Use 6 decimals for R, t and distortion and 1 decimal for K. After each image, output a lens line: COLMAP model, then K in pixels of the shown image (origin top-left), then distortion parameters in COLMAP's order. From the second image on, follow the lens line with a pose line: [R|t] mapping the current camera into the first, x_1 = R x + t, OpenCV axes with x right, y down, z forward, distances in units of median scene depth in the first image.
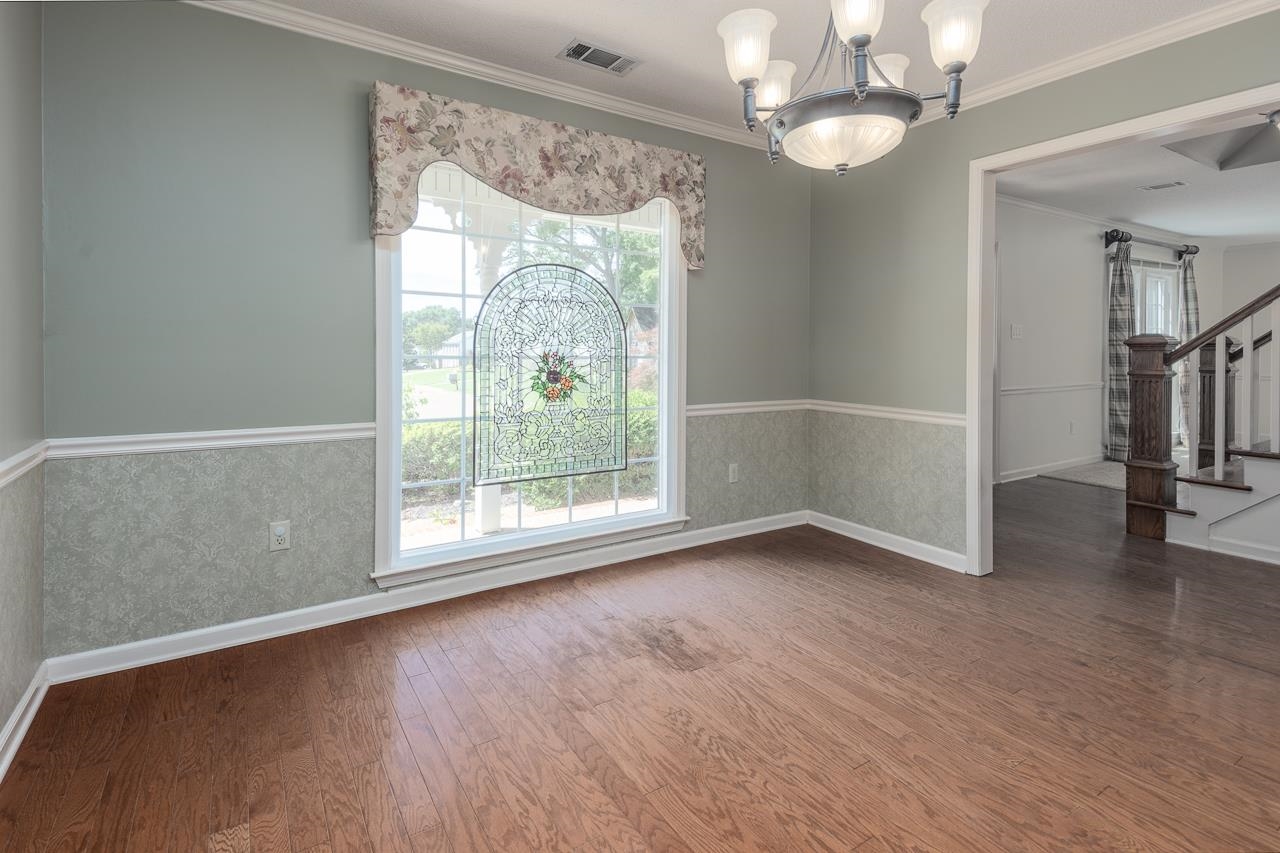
lens RADIAL K [[606.3, 0, 632.3], [0, 606.3, 357.9], [0, 0, 1]] dist [0.039413, -0.013172]
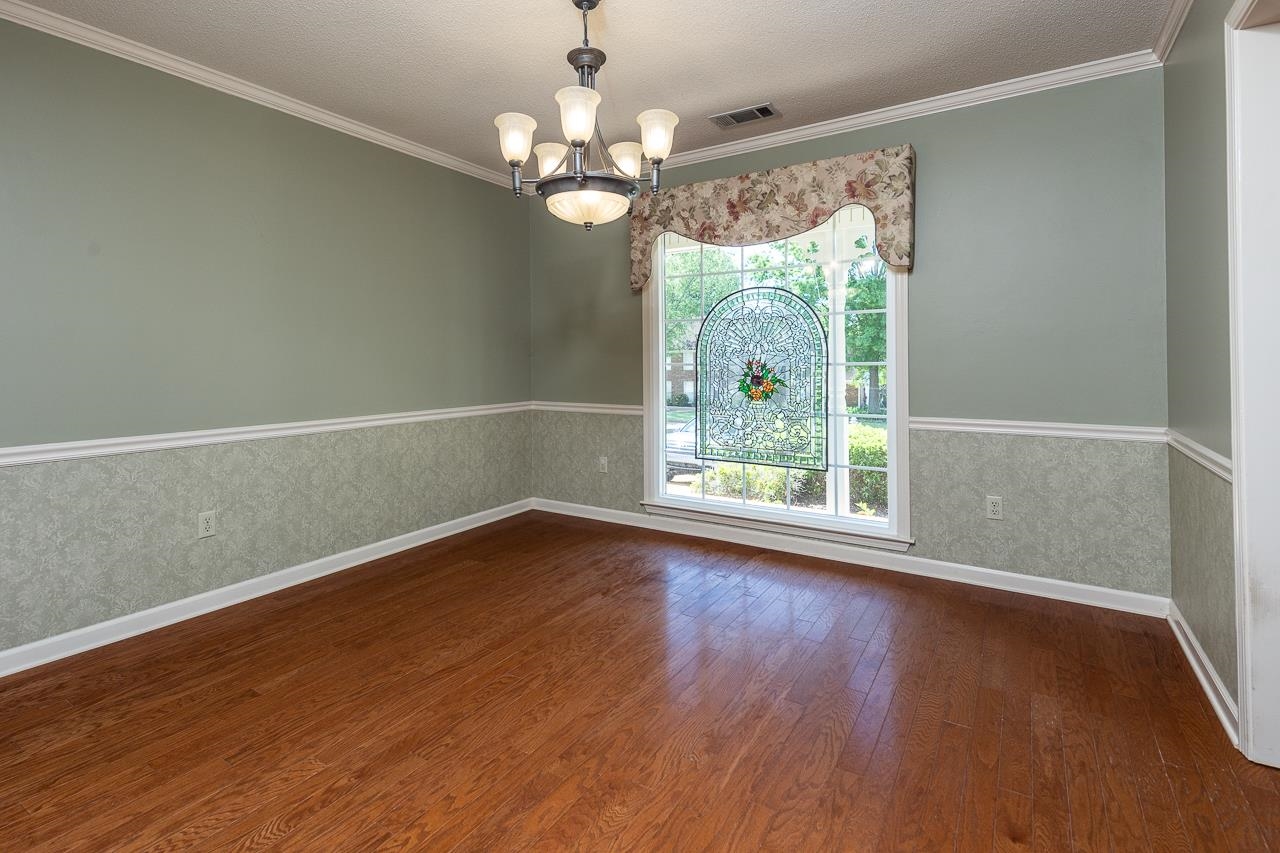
lens RADIAL K [[606.3, 0, 643.1], [0, 606.3, 357.6], [0, 0, 1]] dist [0.039413, -0.013172]
pose [[0.430680, -0.012152, -0.902423, 0.873697], [0.001815, 0.999919, -0.012599, 0.000480], [0.902503, 0.003789, 0.430667, 0.280741]]
